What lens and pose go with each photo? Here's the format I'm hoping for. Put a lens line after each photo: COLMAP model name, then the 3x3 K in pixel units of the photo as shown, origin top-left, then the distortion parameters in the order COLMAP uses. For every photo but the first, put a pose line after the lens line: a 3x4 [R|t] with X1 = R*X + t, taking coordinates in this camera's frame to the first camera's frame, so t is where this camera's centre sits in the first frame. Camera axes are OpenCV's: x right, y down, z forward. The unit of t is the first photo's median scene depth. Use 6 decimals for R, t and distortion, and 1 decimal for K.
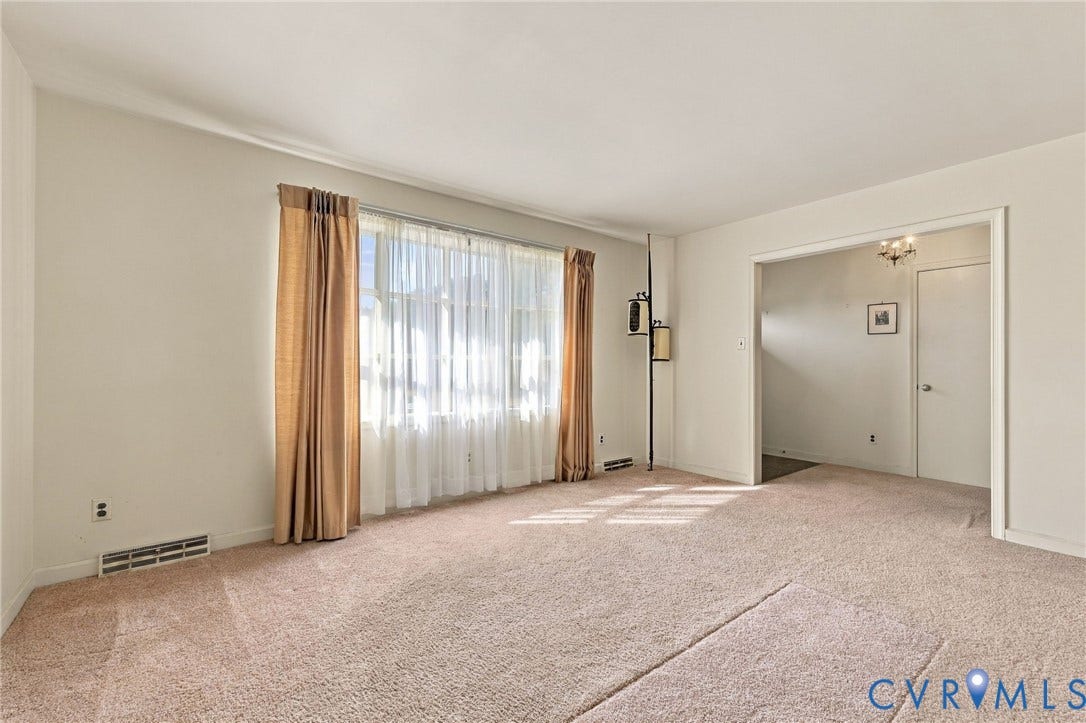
lens RADIAL K [[443.0, 0, 543.4], [0, 443.0, 365.0], [0, 0, 1]] dist [0.000366, -0.000025]
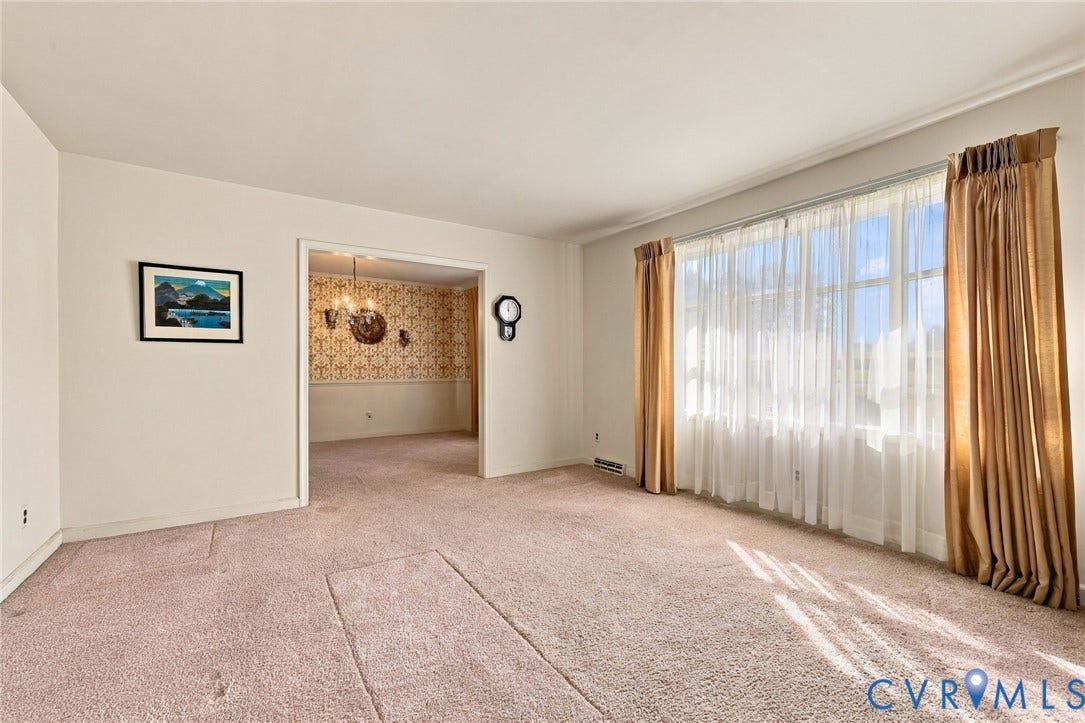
lens RADIAL K [[442.6, 0, 542.9], [0, 442.6, 365.0], [0, 0, 1]] dist [0.000366, -0.000025]
pose [[-0.055595, -0.000682, -0.998453, 0.770435], [0.007627, 0.999970, -0.001108, -0.005251], [0.998424, -0.007677, -0.055588, 0.612547]]
